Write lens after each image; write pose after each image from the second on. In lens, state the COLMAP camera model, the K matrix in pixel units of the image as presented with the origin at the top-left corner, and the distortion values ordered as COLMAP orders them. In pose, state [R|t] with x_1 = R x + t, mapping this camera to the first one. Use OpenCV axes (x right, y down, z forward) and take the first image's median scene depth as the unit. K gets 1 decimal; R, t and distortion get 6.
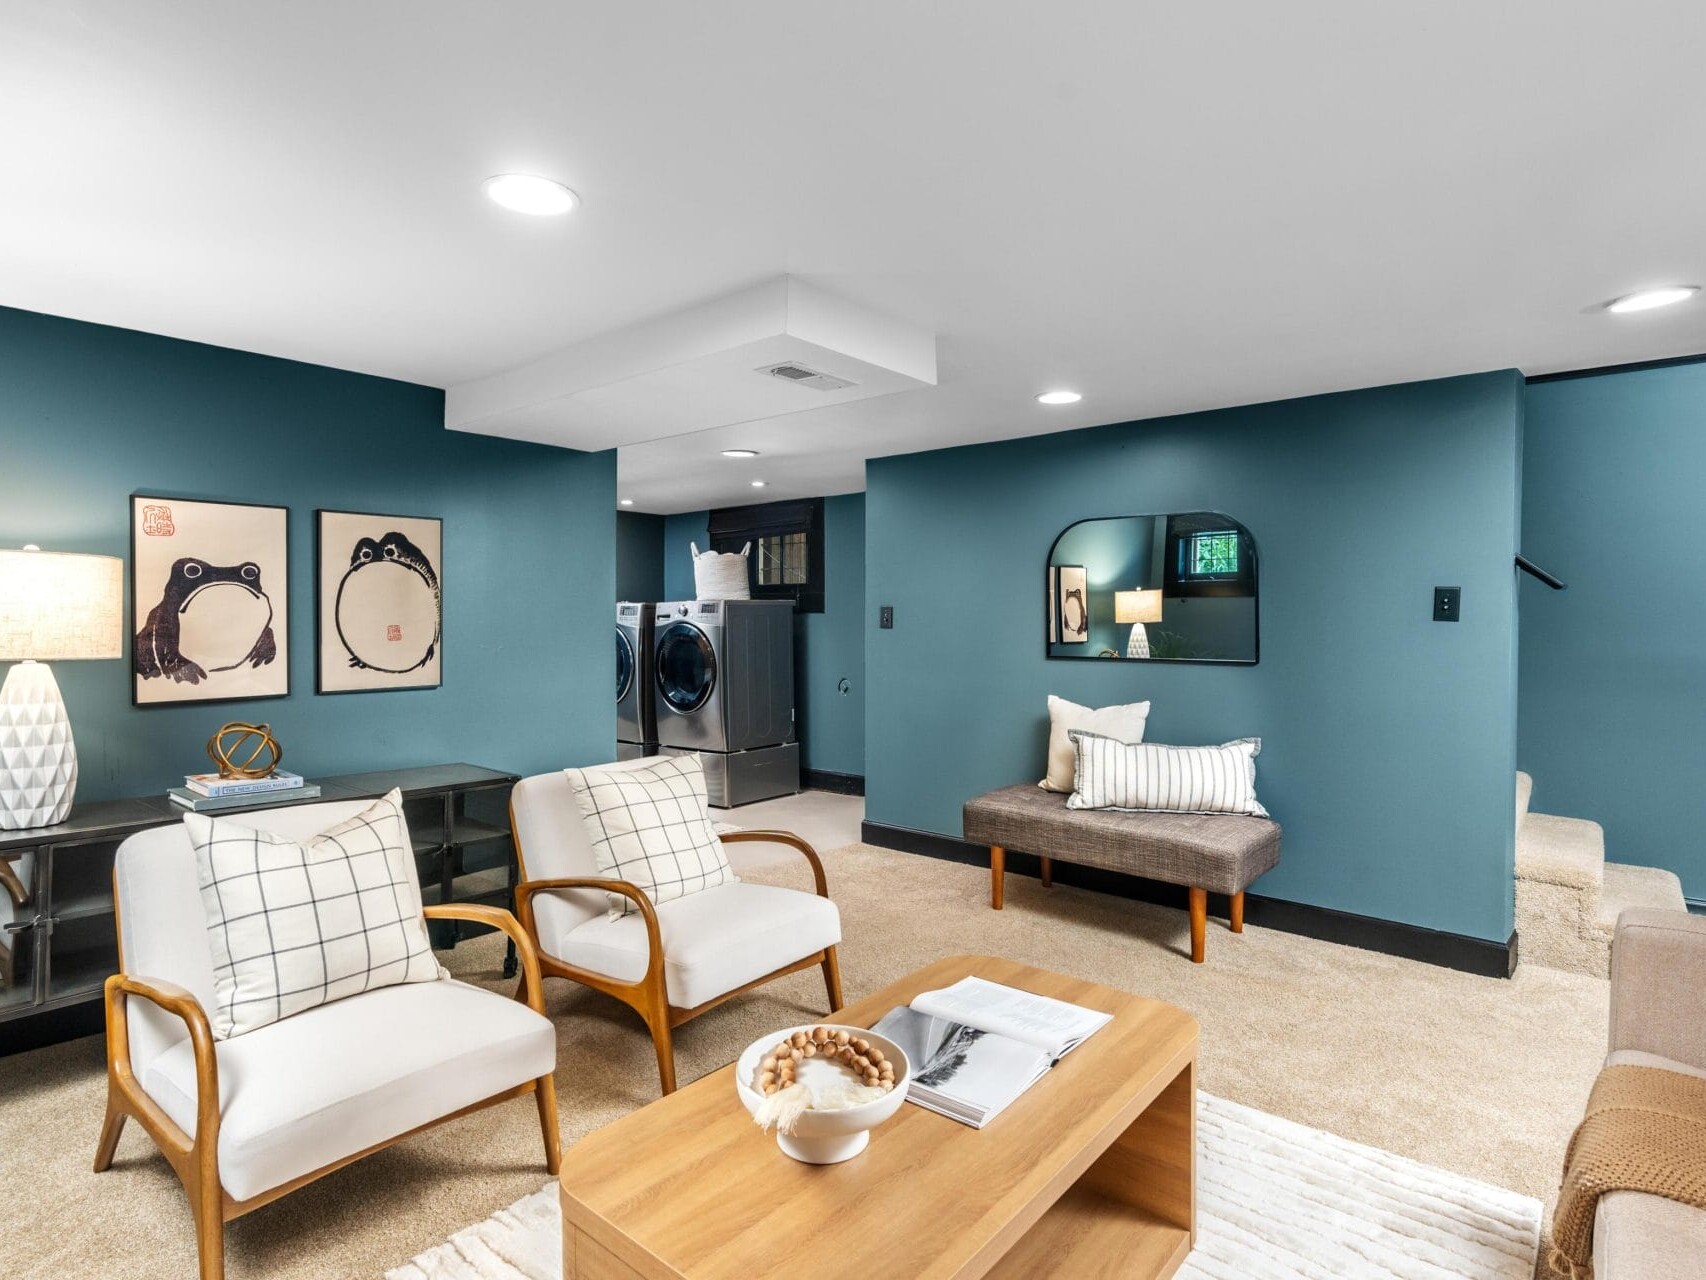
lens RADIAL K [[905.9, 0, 848.5], [0, 905.9, 632.9], [0, 0, 1]] dist [-0.001987, -0.000173]
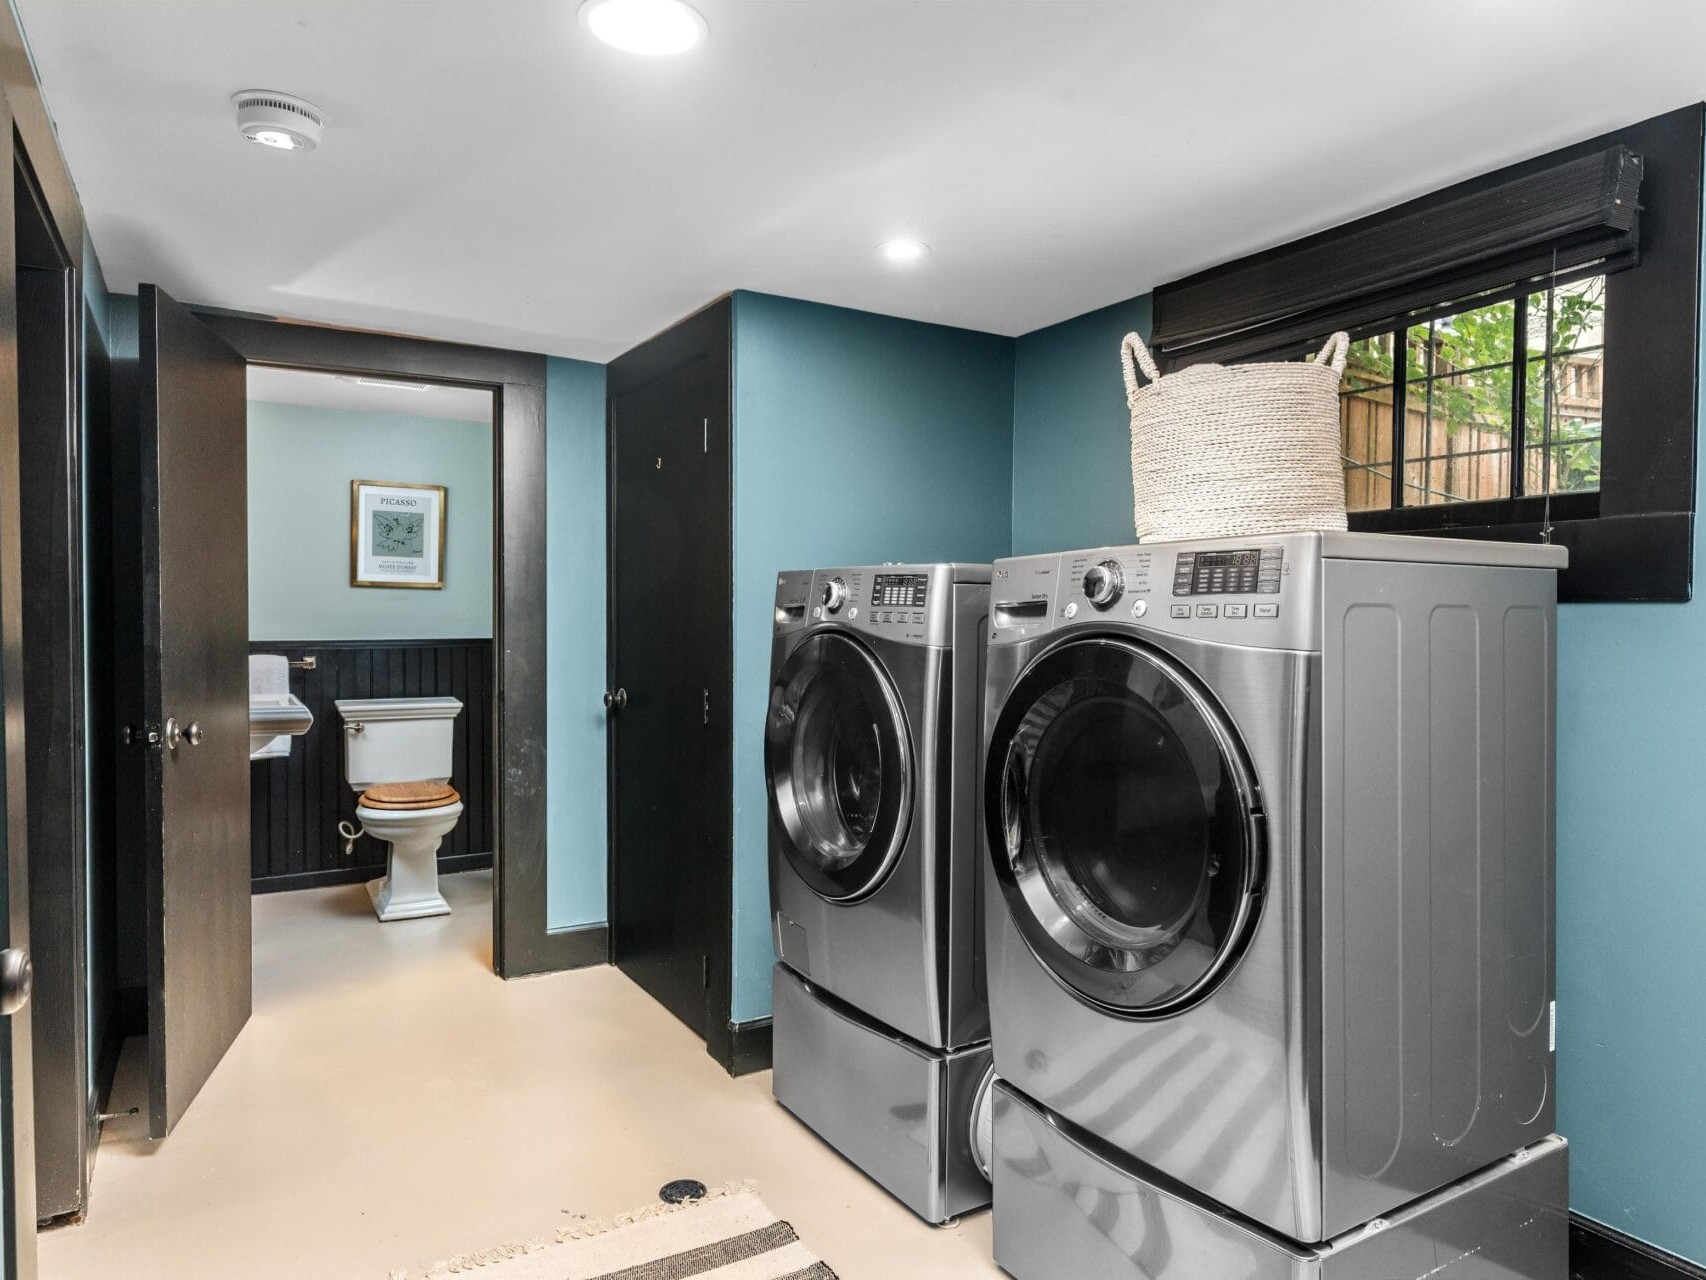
lens RADIAL K [[1084.4, 0, 853.0], [0, 1084.4, 634.5], [0, 0, 1]] dist [-0.002232, -0.000421]
pose [[0.943677, 0.021458, -0.330172, -0.140858], [-0.019946, 0.999769, 0.007964, -0.011247], [0.330267, -0.000930, 0.943887, 0.664122]]
